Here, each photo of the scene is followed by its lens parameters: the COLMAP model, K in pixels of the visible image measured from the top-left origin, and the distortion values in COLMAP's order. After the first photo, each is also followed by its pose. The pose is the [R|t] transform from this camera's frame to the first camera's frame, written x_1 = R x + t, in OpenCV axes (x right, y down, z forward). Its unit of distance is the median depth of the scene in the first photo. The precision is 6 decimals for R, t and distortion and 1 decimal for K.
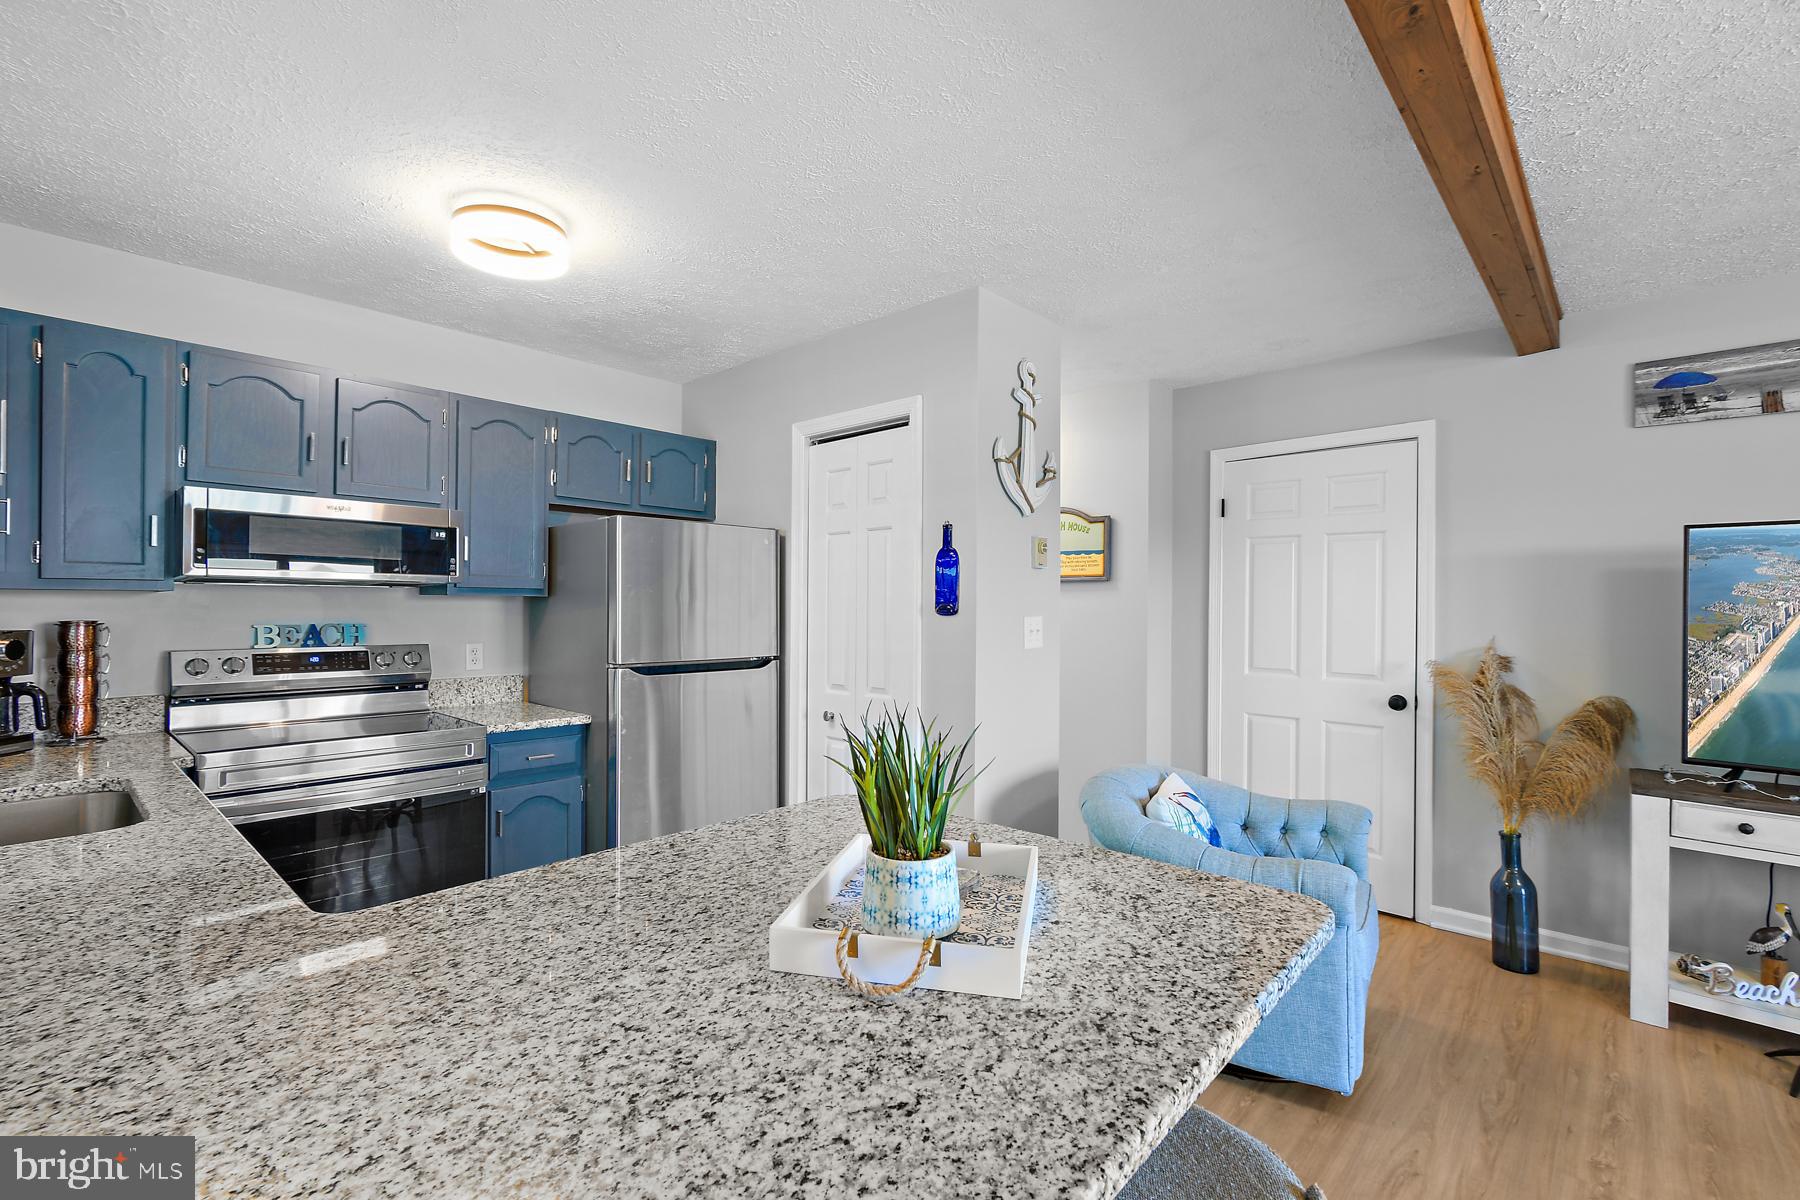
lens RADIAL K [[801.5, 0, 899.8], [0, 801.5, 606.3], [0, 0, 1]] dist [0.000072, -0.000018]
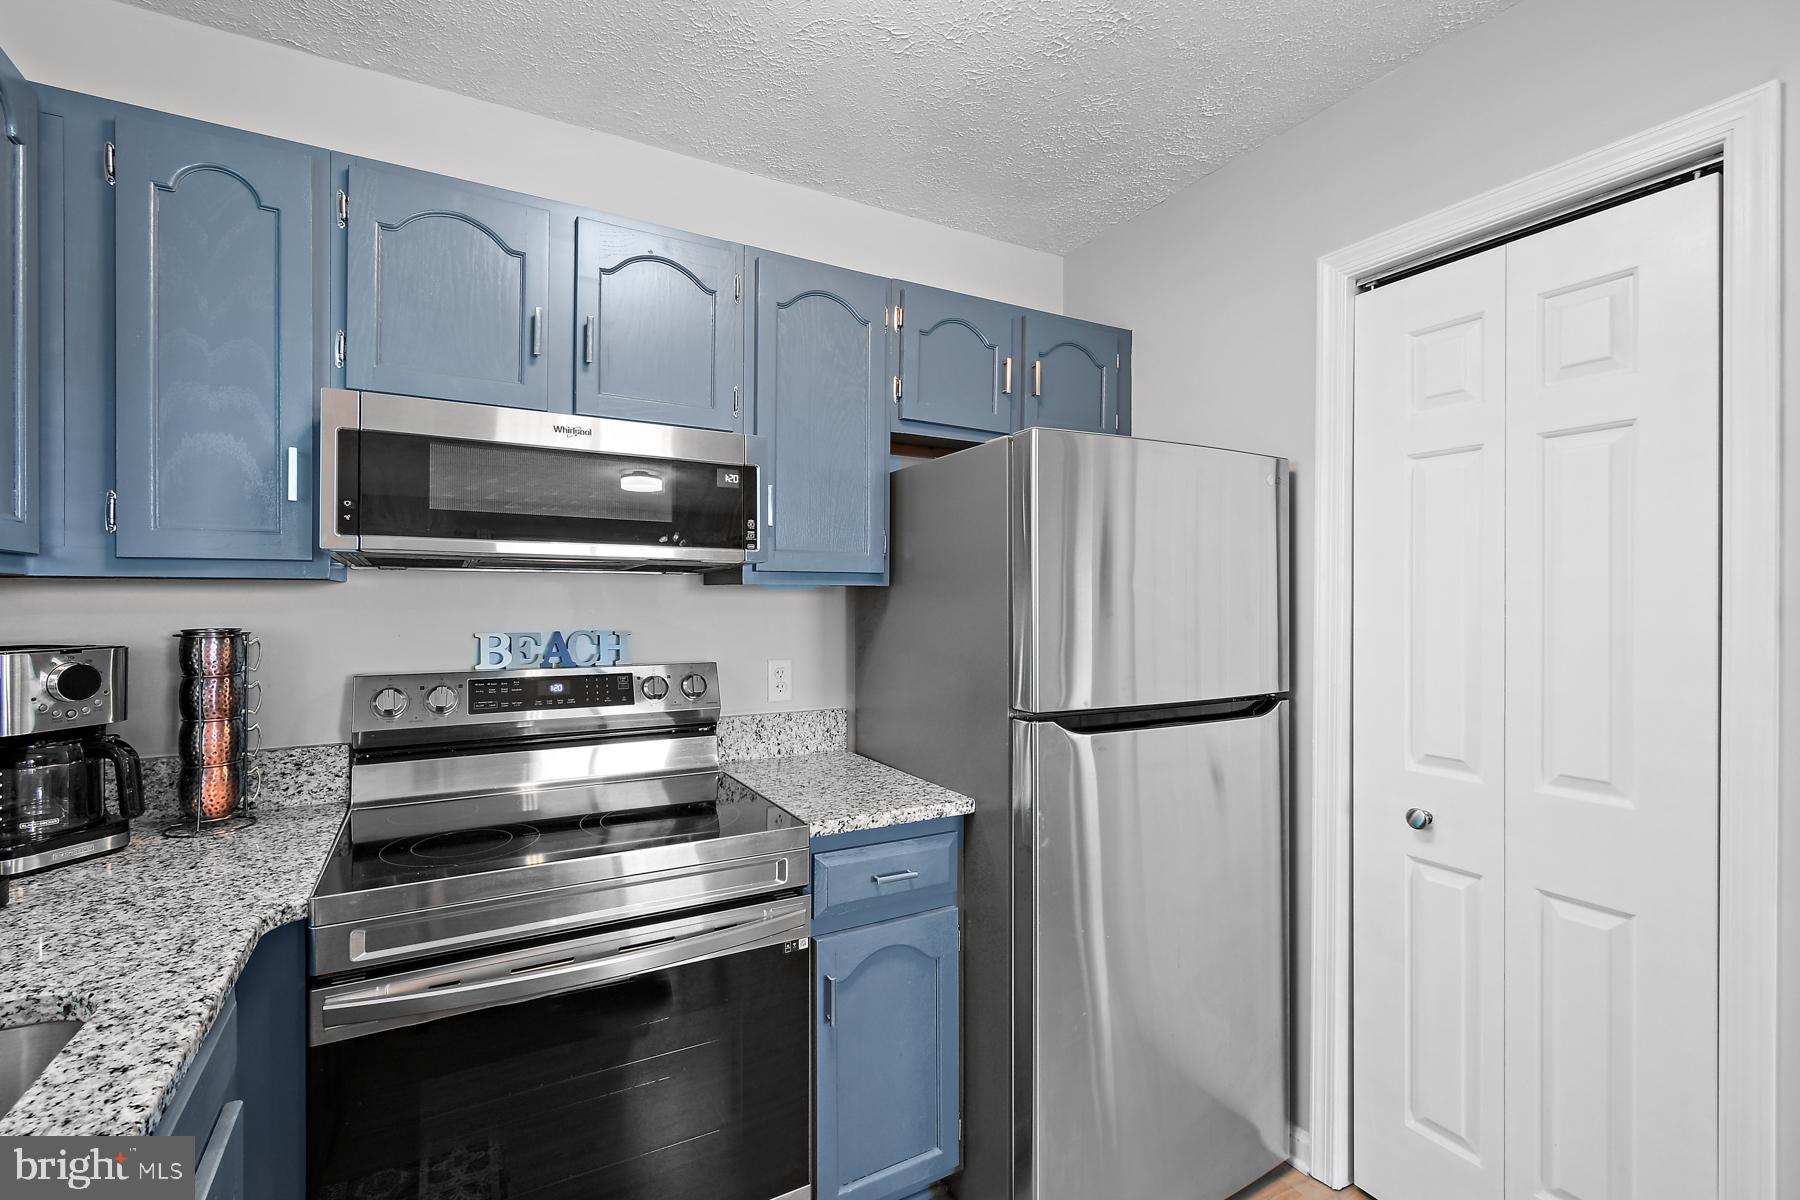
lens RADIAL K [[801.5, 0, 899.8], [0, 801.5, 606.3], [0, 0, 1]] dist [0.000072, -0.000018]
pose [[0.950502, -0.002460, -0.310709, -0.278452], [0.004416, 0.999975, 0.005590, -0.000492], [0.310688, -0.006685, 0.950489, 0.487504]]
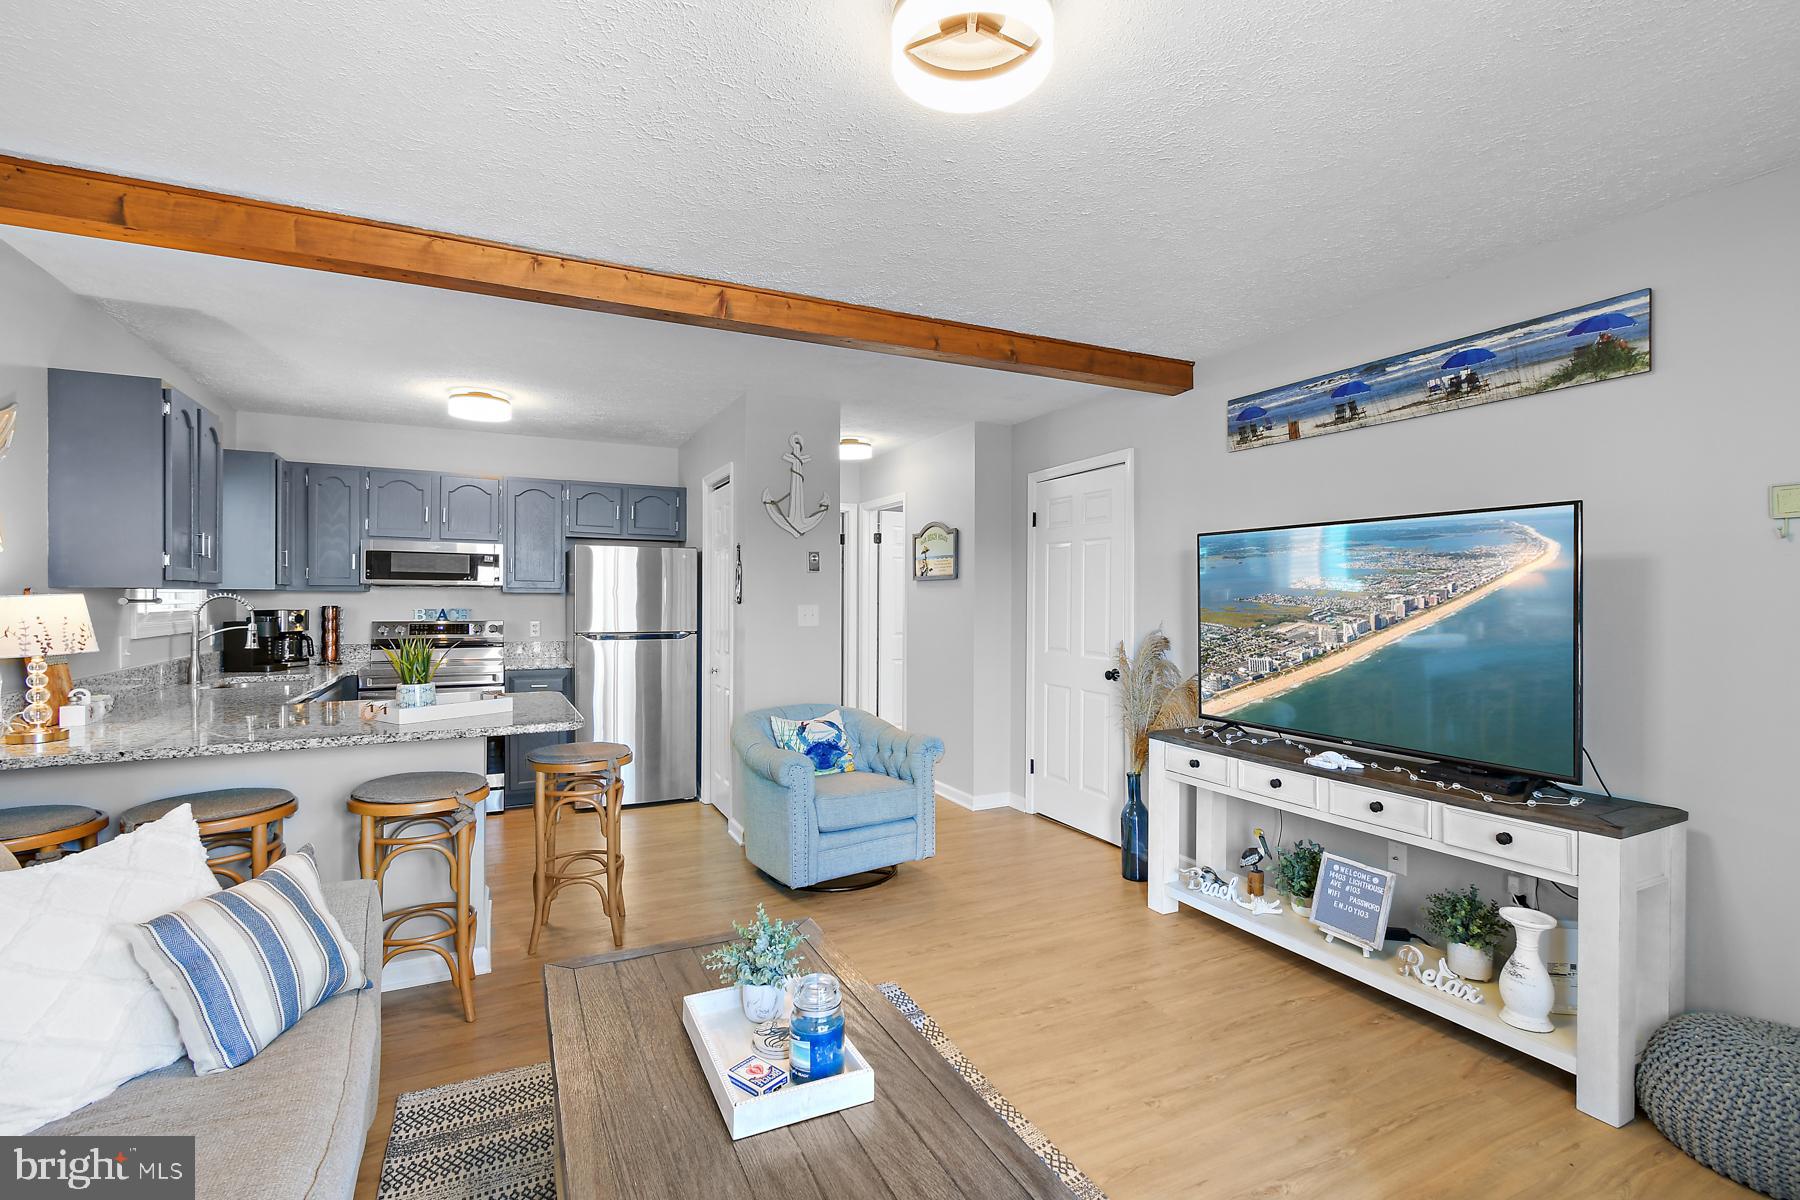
lens RADIAL K [[801.5, 0, 899.8], [0, 801.5, 606.3], [0, 0, 1]] dist [0.000072, -0.000018]
pose [[0.935153, 0.001869, -0.354238, 0.909334], [0.000715, 0.999974, 0.007162, 0.005056], [0.354242, -0.006951, 0.935128, -0.346111]]
